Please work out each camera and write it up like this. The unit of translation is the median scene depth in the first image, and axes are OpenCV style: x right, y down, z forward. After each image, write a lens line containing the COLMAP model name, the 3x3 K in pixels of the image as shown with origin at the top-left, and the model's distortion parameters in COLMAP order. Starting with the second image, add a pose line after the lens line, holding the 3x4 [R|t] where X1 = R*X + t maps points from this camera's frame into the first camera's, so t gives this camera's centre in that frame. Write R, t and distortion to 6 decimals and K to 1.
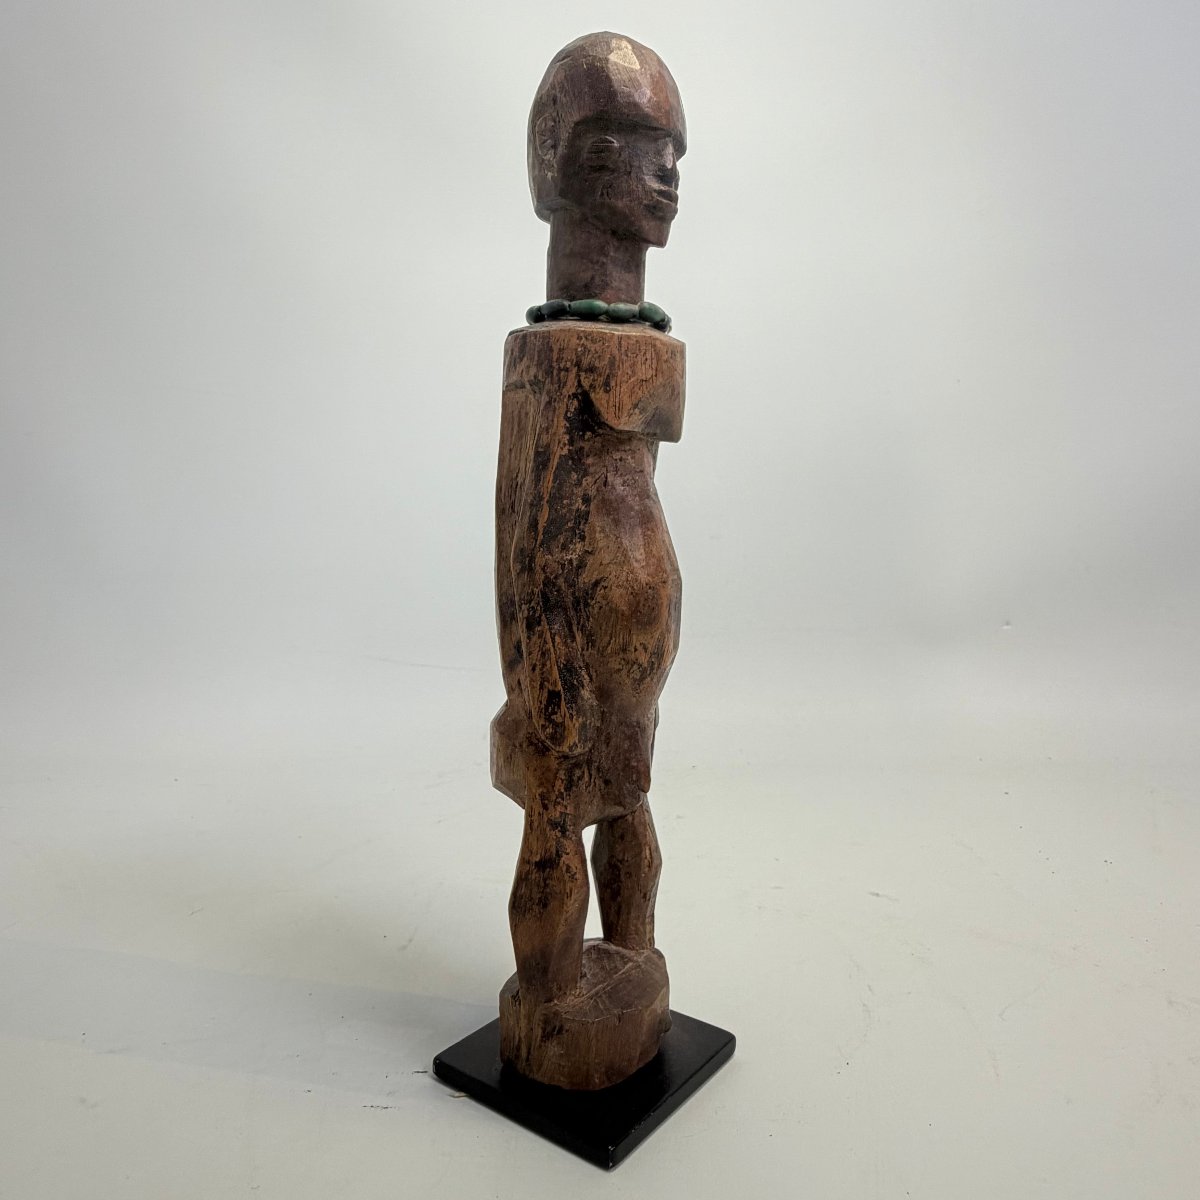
lens RADIAL K [[882.1, 0, 613.9], [0, 882.1, 541.6], [0, 0, 1]] dist [0.003737, -0.005642]
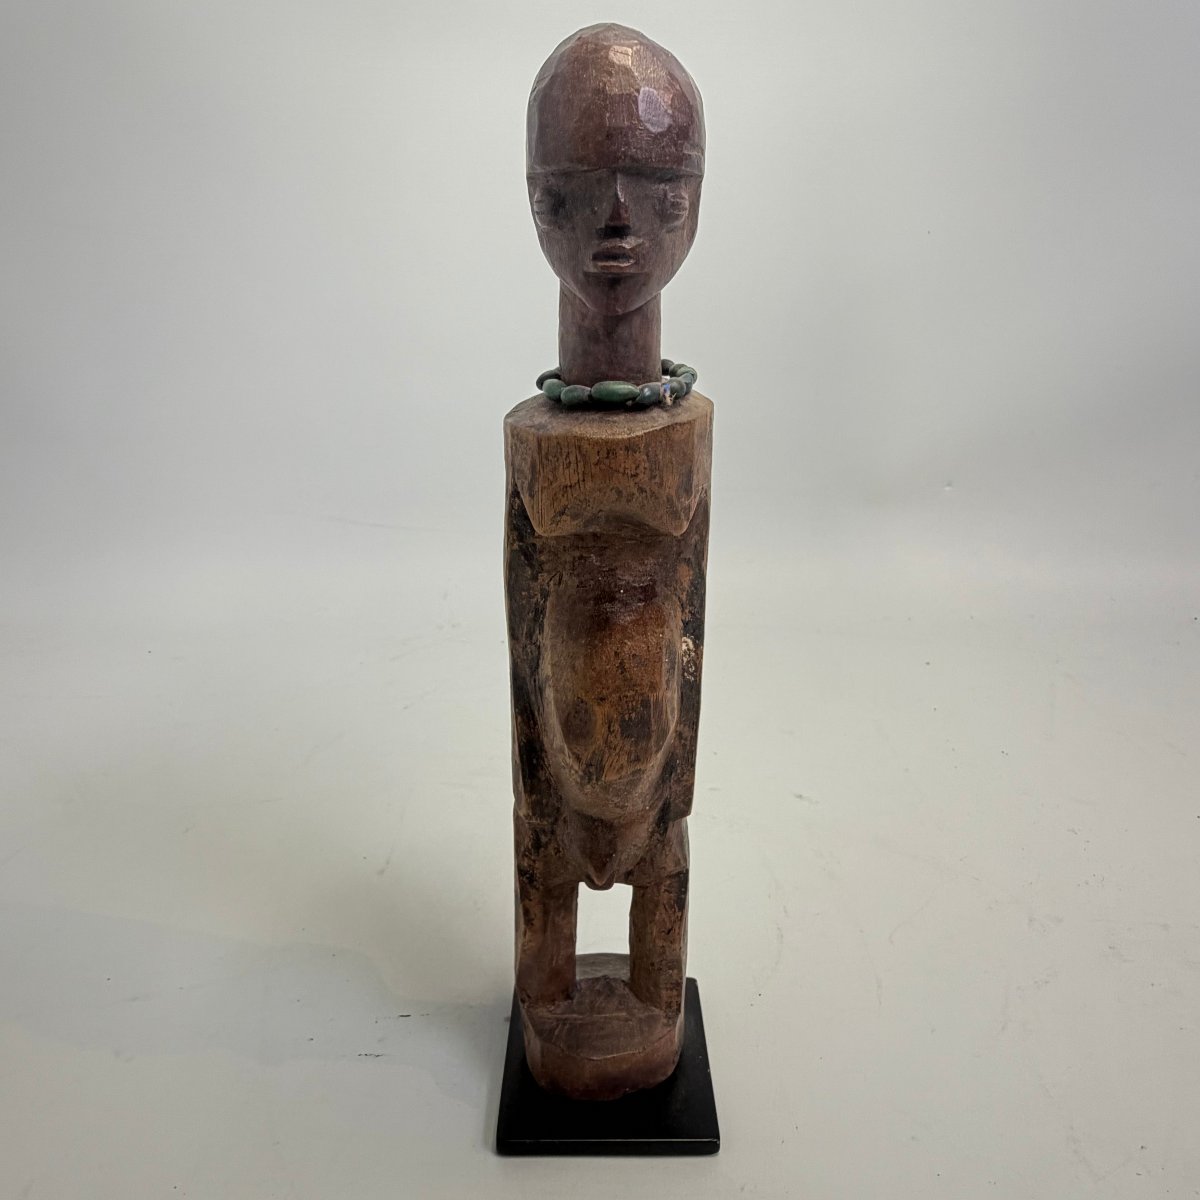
lens RADIAL K [[882.1, 0, 603.4], [0, 882.1, 544.8], [0, 0, 1]] dist [0.003737, -0.005642]
pose [[0.602610, 0.213806, -0.768862, 0.743563], [0.001341, 0.963170, 0.268890, -0.362115], [0.798035, -0.163067, 0.580129, 0.504717]]
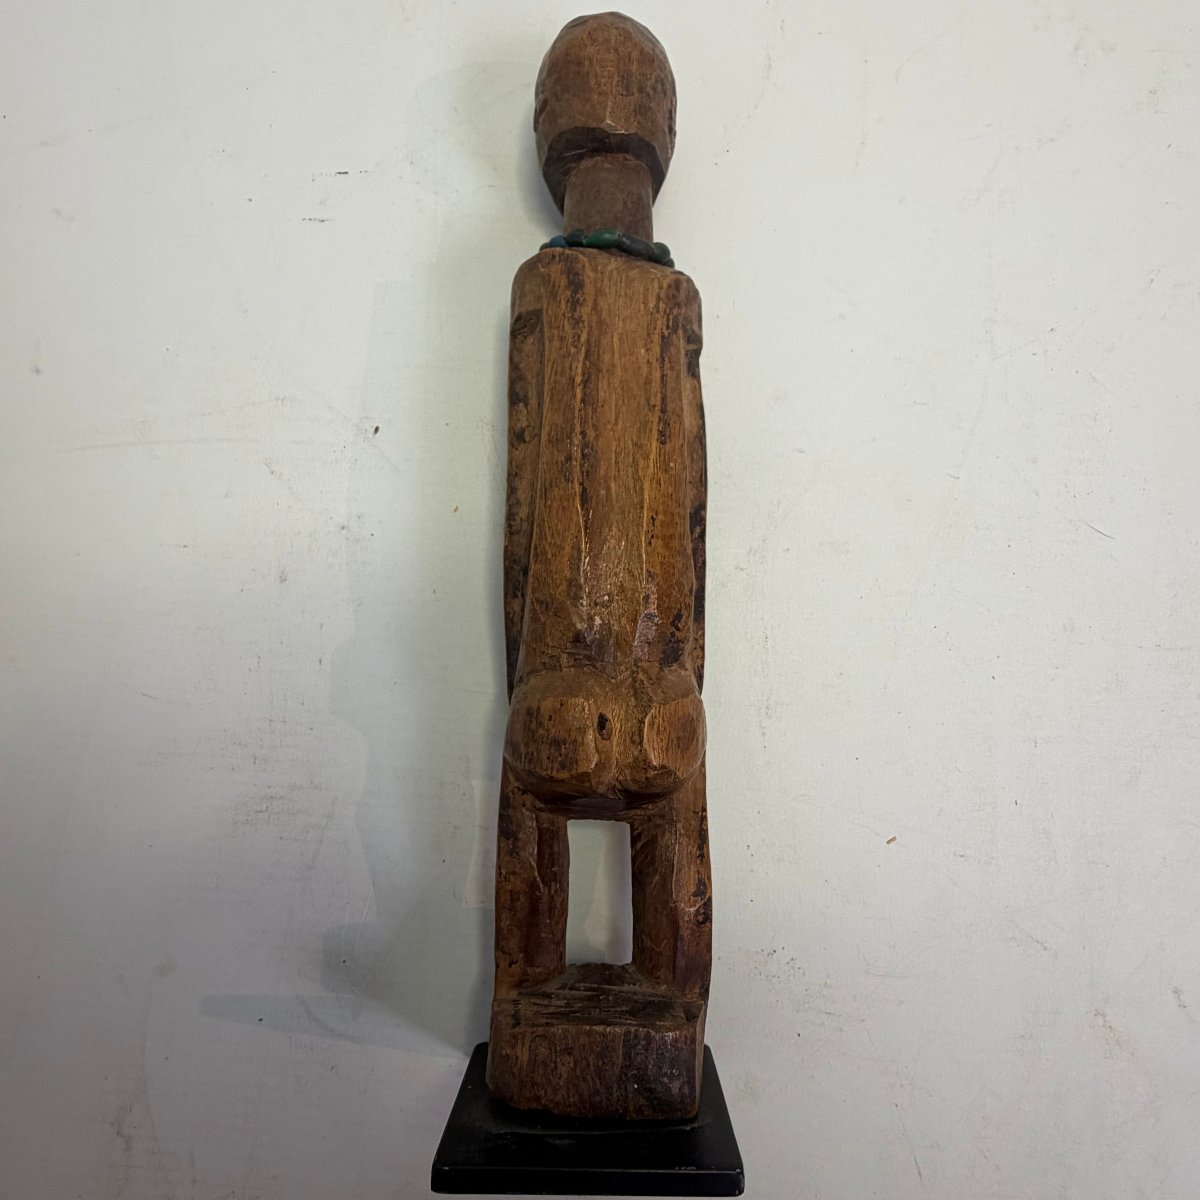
lens RADIAL K [[882.1, 0, 626.9], [0, 882.1, 568.4], [0, 0, 1]] dist [0.003737, -0.005642]
pose [[0.585346, -0.159362, -0.794968, 0.807099], [-0.003459, 0.979993, -0.199000, 0.278759], [0.810776, 0.119233, 0.573084, 0.521988]]
